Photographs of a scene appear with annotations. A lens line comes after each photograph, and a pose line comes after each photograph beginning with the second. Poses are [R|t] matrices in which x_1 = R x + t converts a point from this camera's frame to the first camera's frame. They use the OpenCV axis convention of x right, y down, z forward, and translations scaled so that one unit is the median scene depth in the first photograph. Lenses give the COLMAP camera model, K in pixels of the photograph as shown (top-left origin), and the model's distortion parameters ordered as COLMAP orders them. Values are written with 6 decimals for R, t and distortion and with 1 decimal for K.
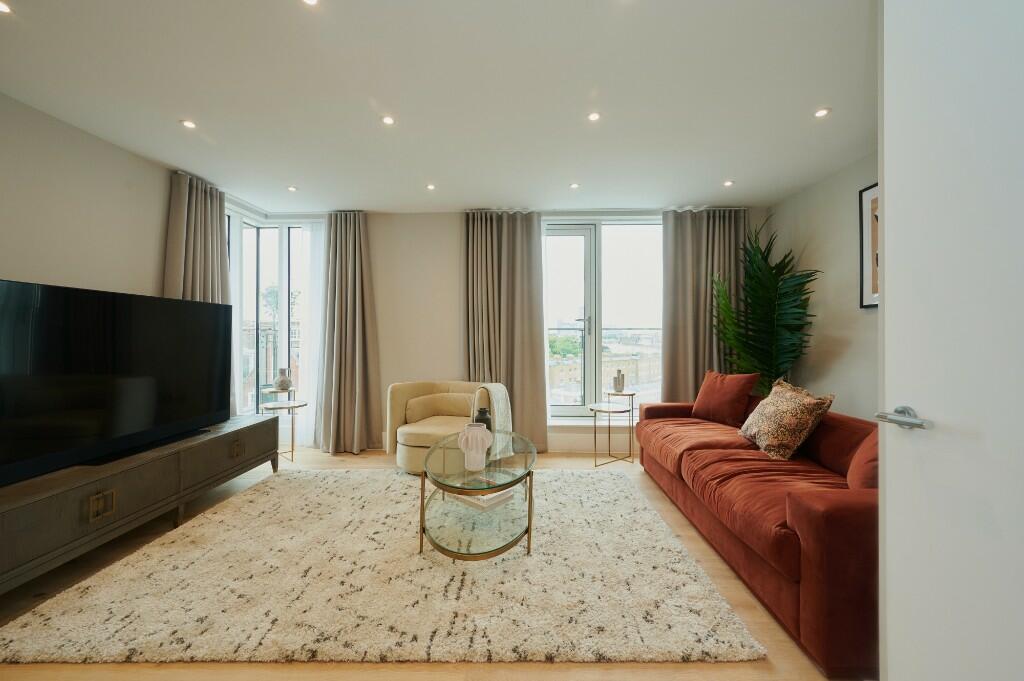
lens RADIAL K [[397.6, 0, 514.0], [0, 397.6, 336.6], [0, 0, 1]] dist [-0.002643, 0.000216]
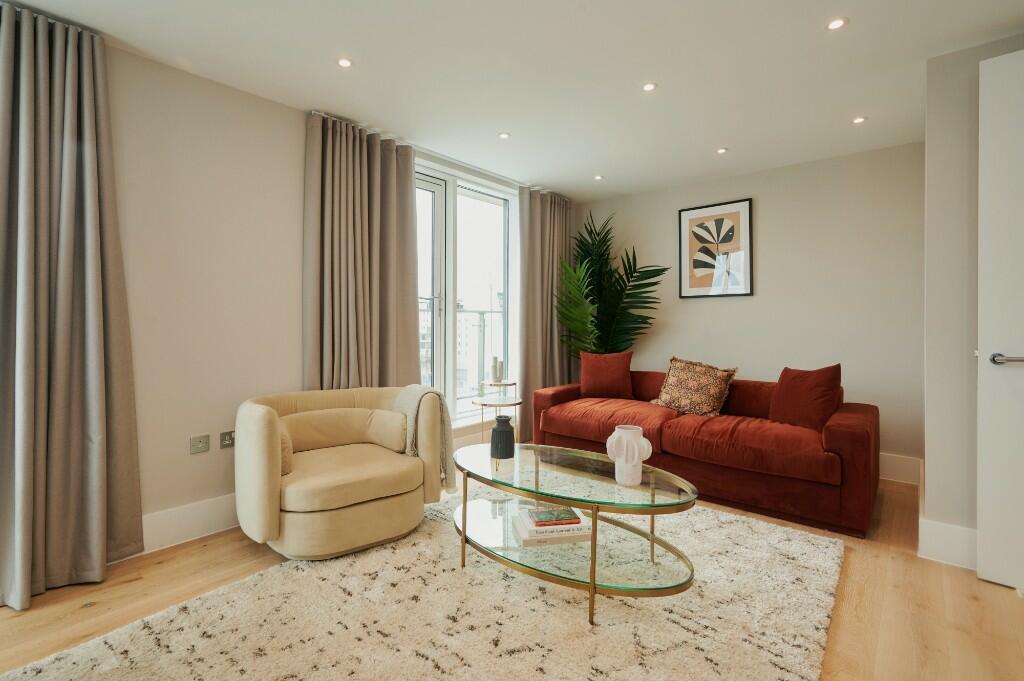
lens RADIAL K [[476.6, 0, 506.9], [0, 476.6, 323.1], [0, 0, 1]] dist [0.001663, -0.000802]
pose [[0.627521, -0.002428, 0.778596, -0.533579], [-0.002239, 0.999985, 0.004923, 0.004554], [-0.778597, -0.004833, 0.627506, 0.319514]]
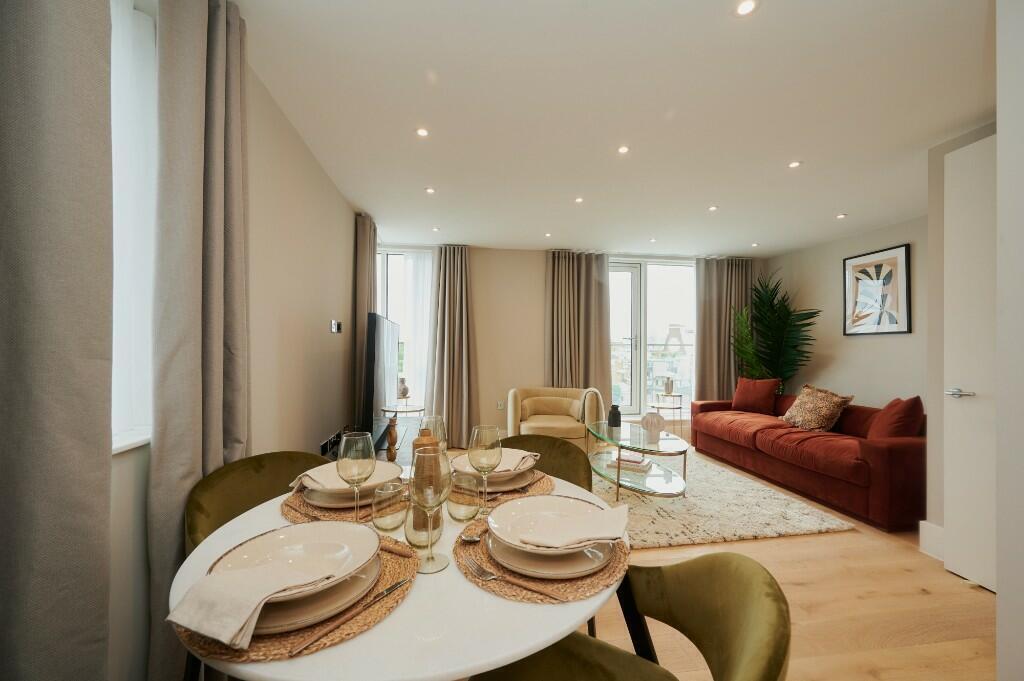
lens RADIAL K [[397.6, 0, 510.1], [0, 397.6, 344.1], [0, 0, 1]] dist [-0.002643, 0.000216]
pose [[0.984581, 0.007901, 0.174749, -0.481034], [-0.007044, 0.999960, -0.005524, -0.014154], [-0.174786, 0.004208, 0.984597, -0.207363]]
